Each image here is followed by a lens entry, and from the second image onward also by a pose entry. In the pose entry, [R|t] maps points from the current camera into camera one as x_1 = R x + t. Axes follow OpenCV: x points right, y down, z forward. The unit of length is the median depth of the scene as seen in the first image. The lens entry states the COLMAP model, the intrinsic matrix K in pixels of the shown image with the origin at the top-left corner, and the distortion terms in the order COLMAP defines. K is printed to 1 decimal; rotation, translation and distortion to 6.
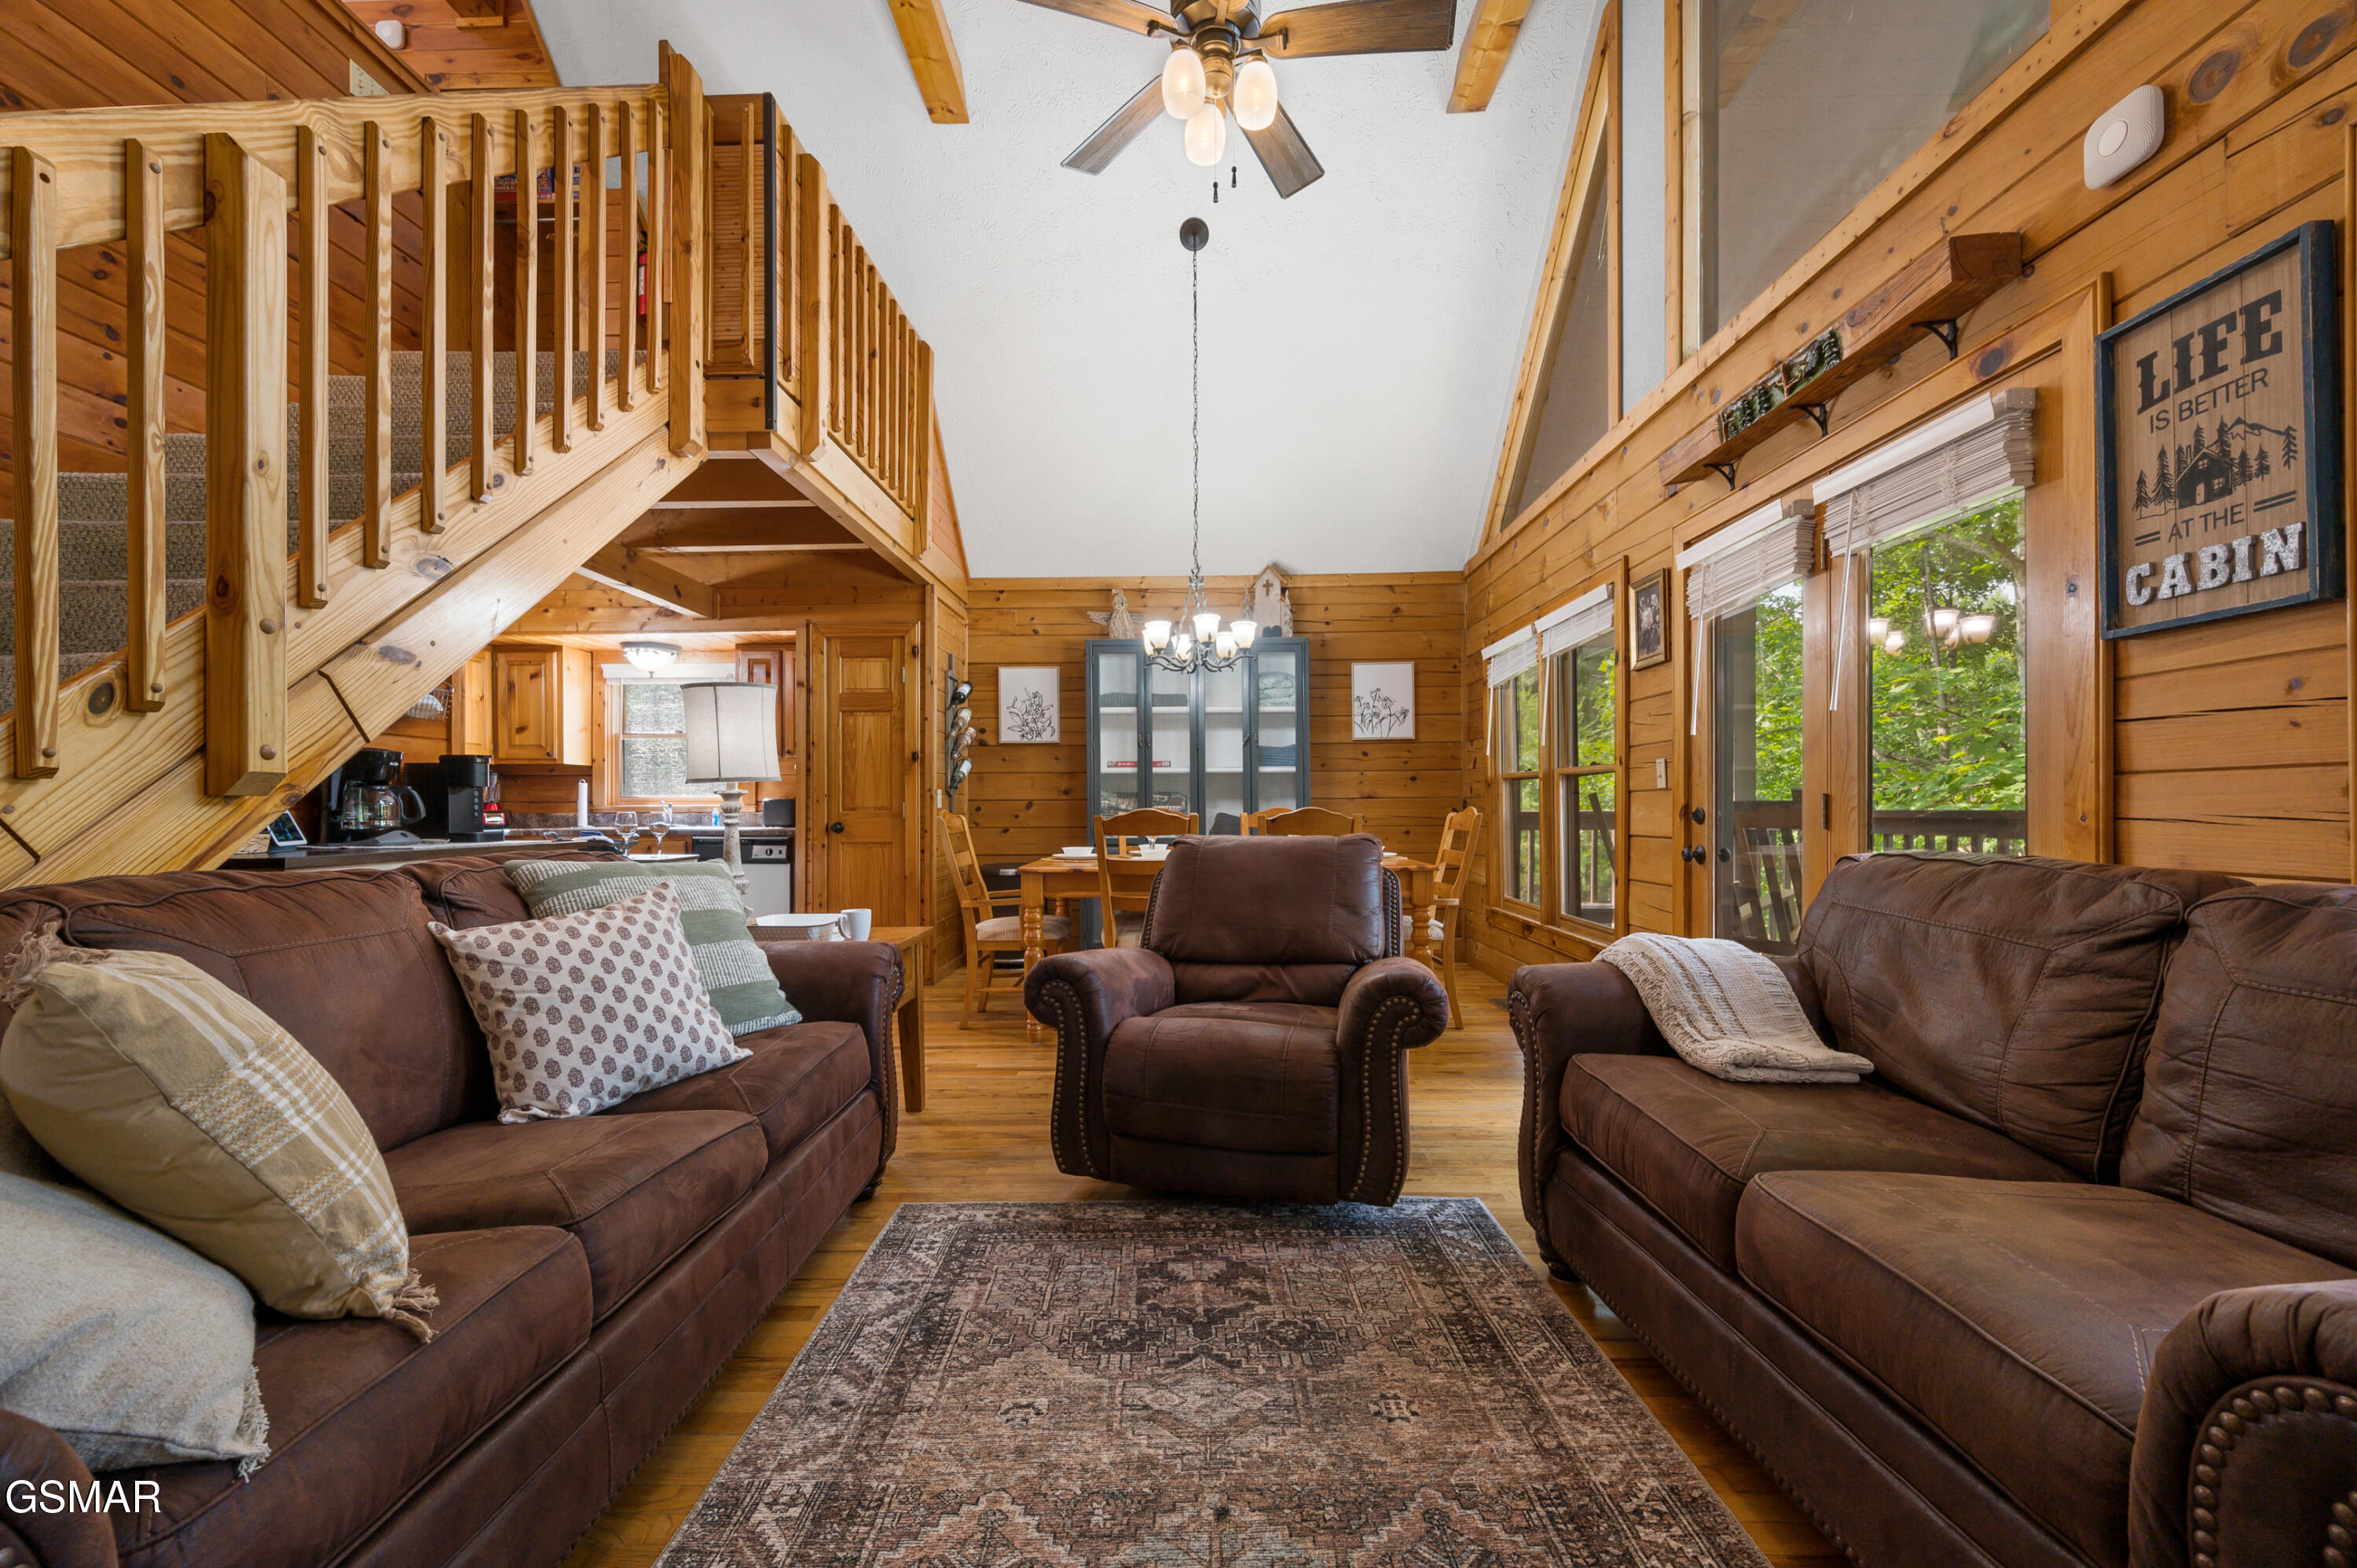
lens RADIAL K [[937.6, 0, 1175.6], [0, 937.6, 816.8], [0, 0, 1]] dist [-0.001573, 0.000018]
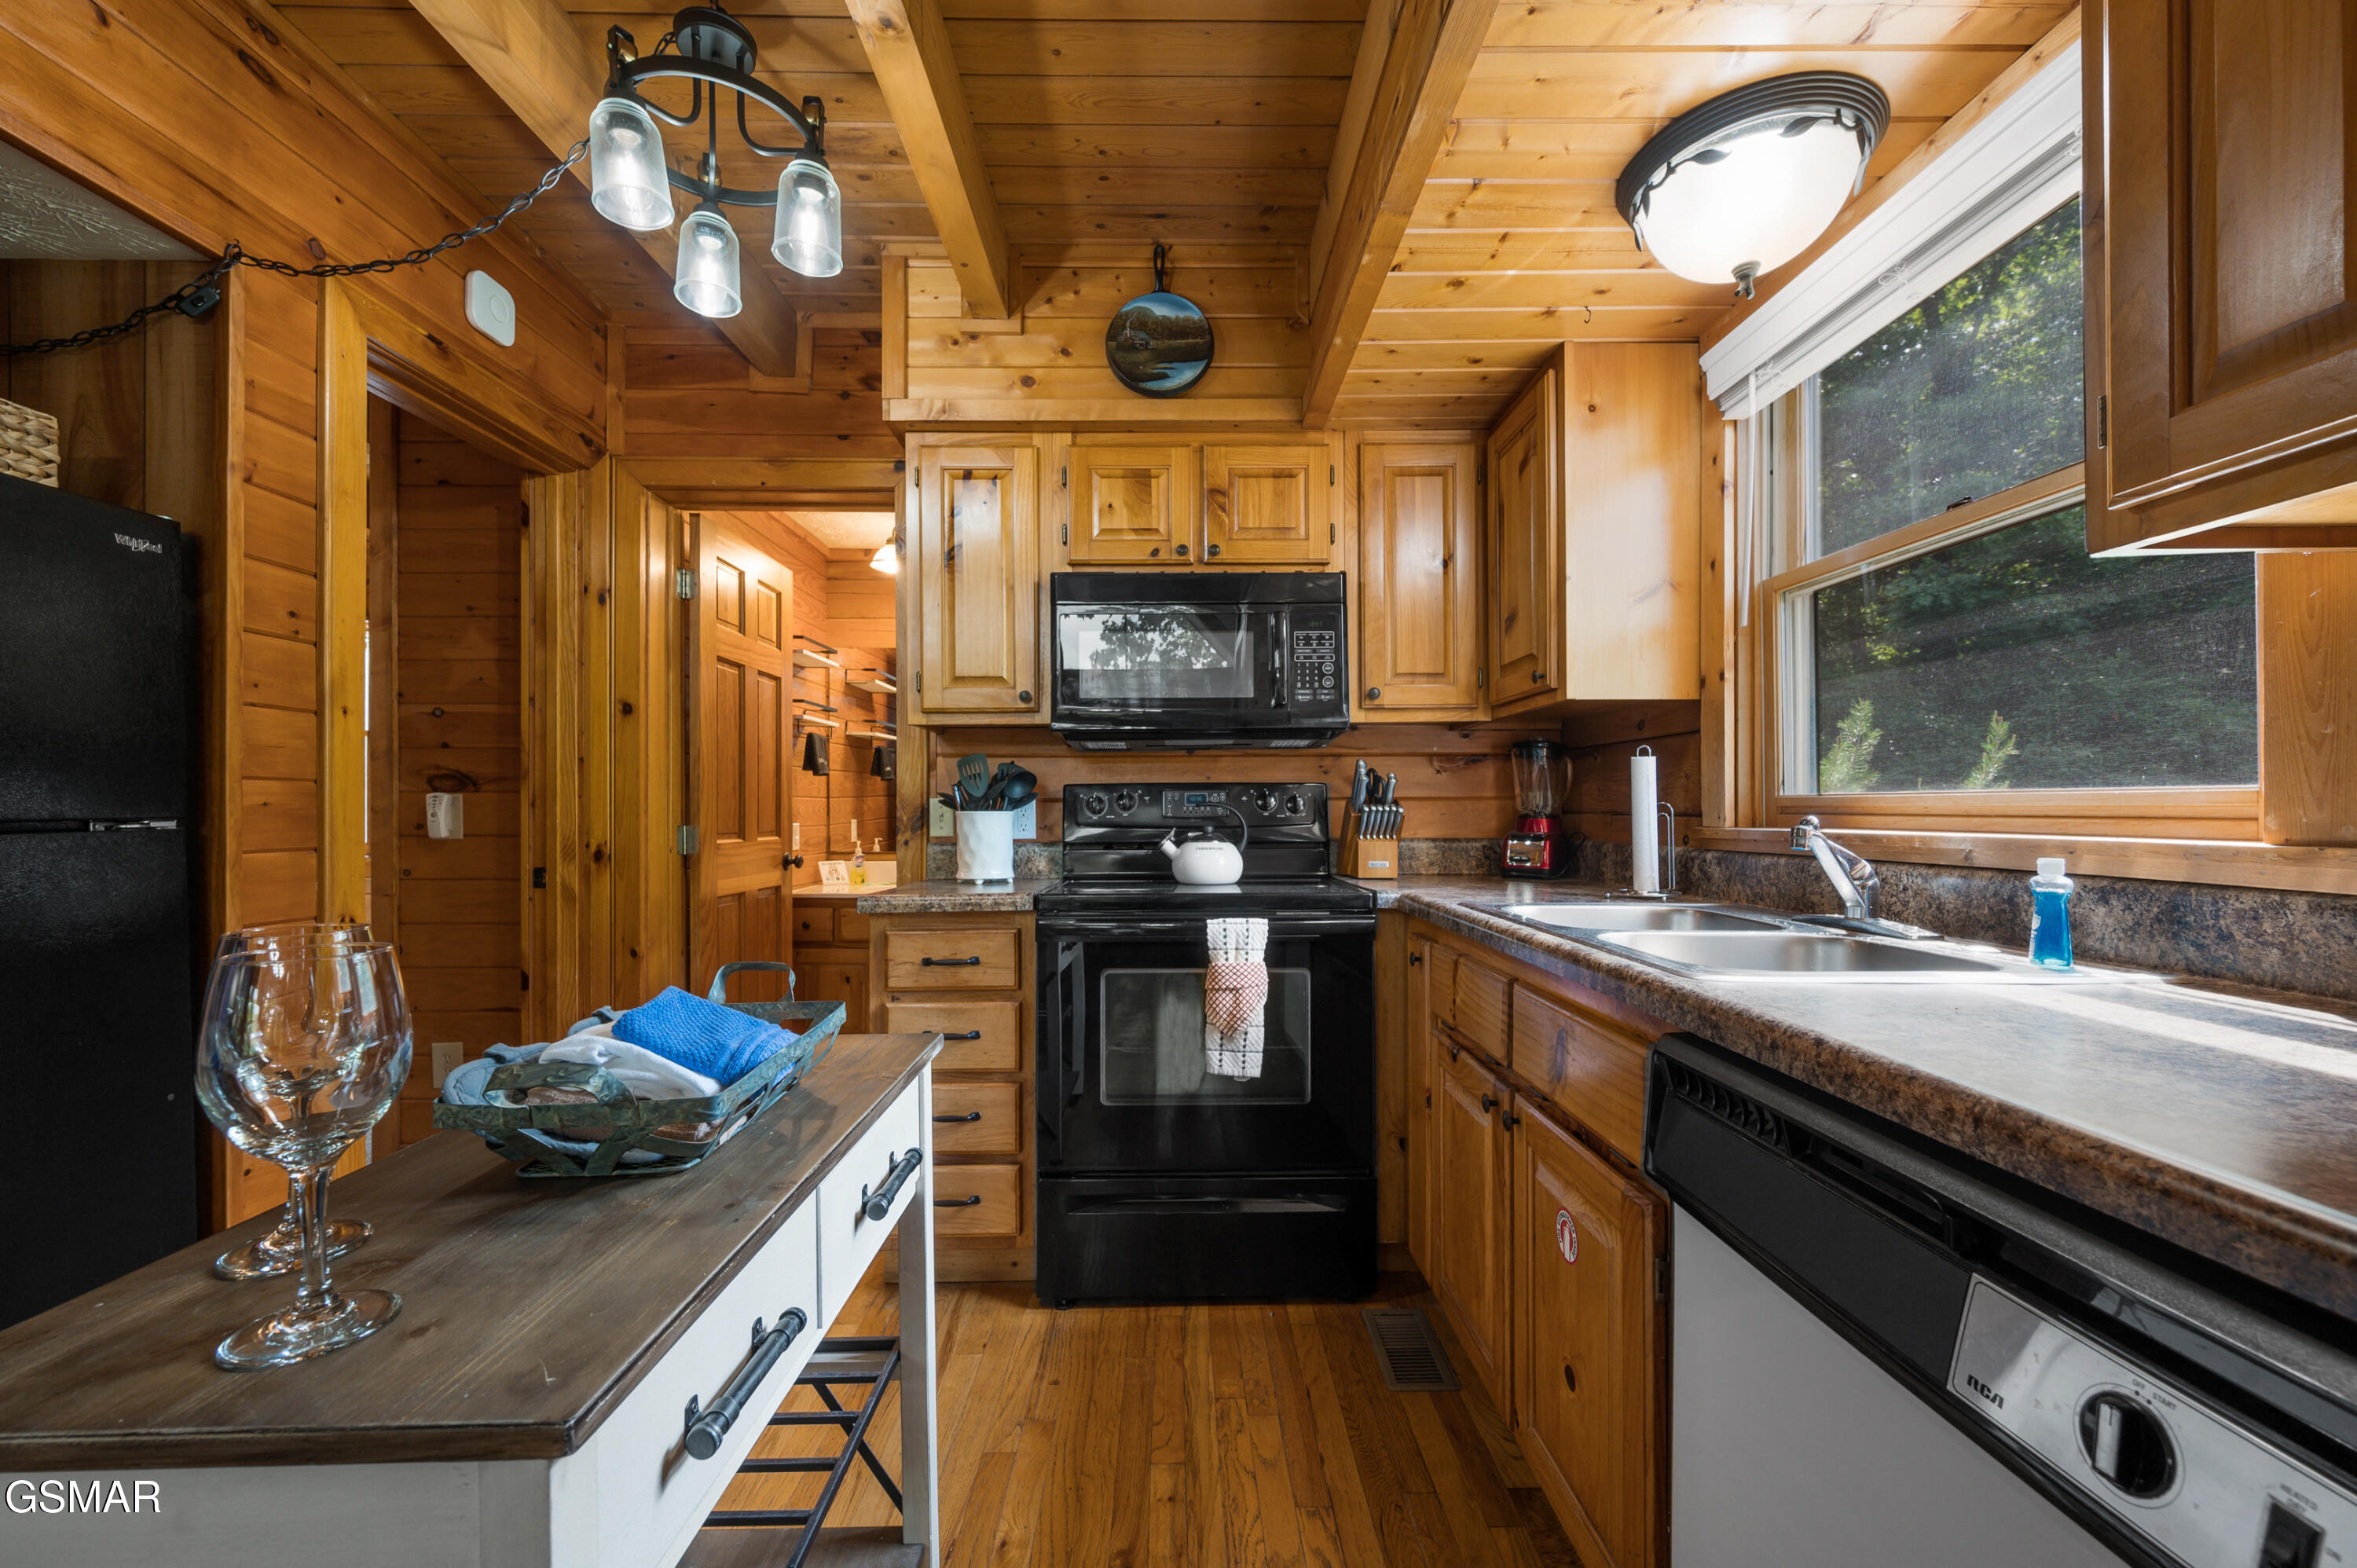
lens RADIAL K [[937.6, 0, 1178.6], [0, 937.6, 805.3], [0, 0, 1]] dist [-0.001573, 0.000018]
pose [[0.033401, -0.001022, -0.999442, -0.360619], [-0.003040, 0.999995, -0.001124, -0.020436], [0.999437, 0.003075, 0.033397, 0.934873]]
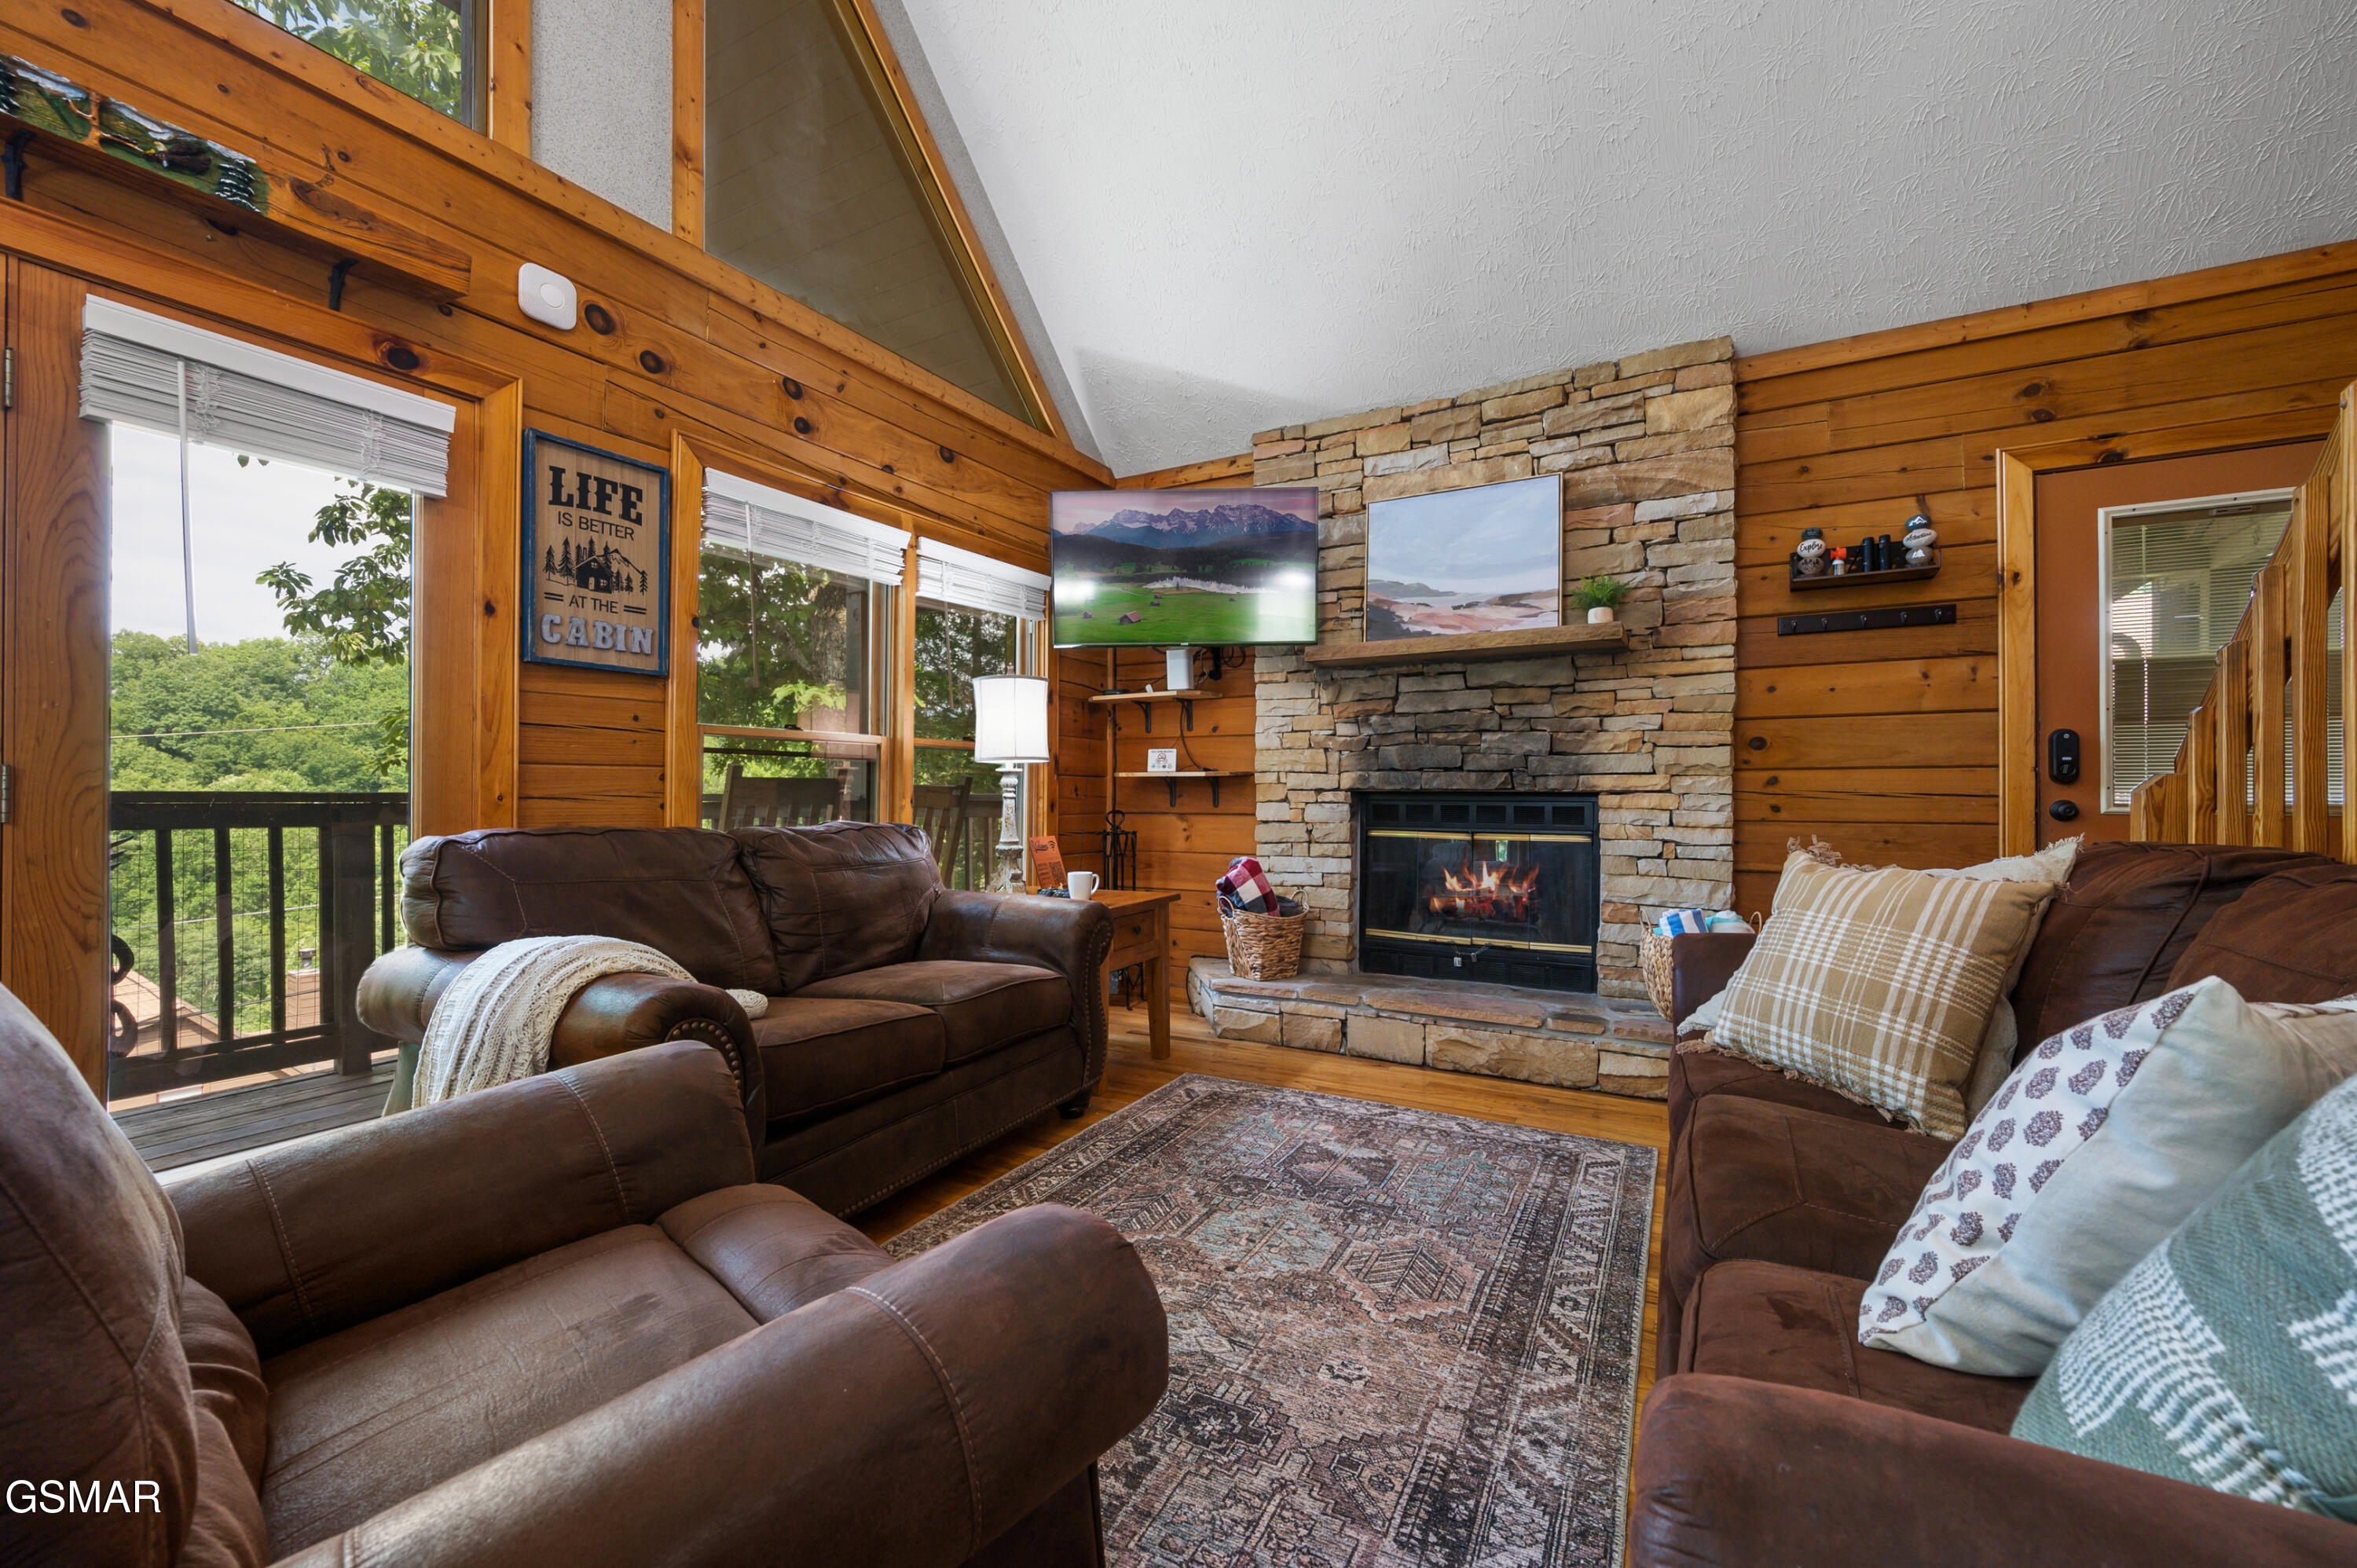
lens RADIAL K [[937.6, 0, 1189.8], [0, 937.6, 793.5], [0, 0, 1]] dist [-0.001573, 0.000018]
pose [[-0.884088, 0.004598, 0.467297, -0.142093], [0.007852, 0.999957, 0.005015, -0.001220], [-0.467254, 0.008103, -0.884086, 0.568064]]
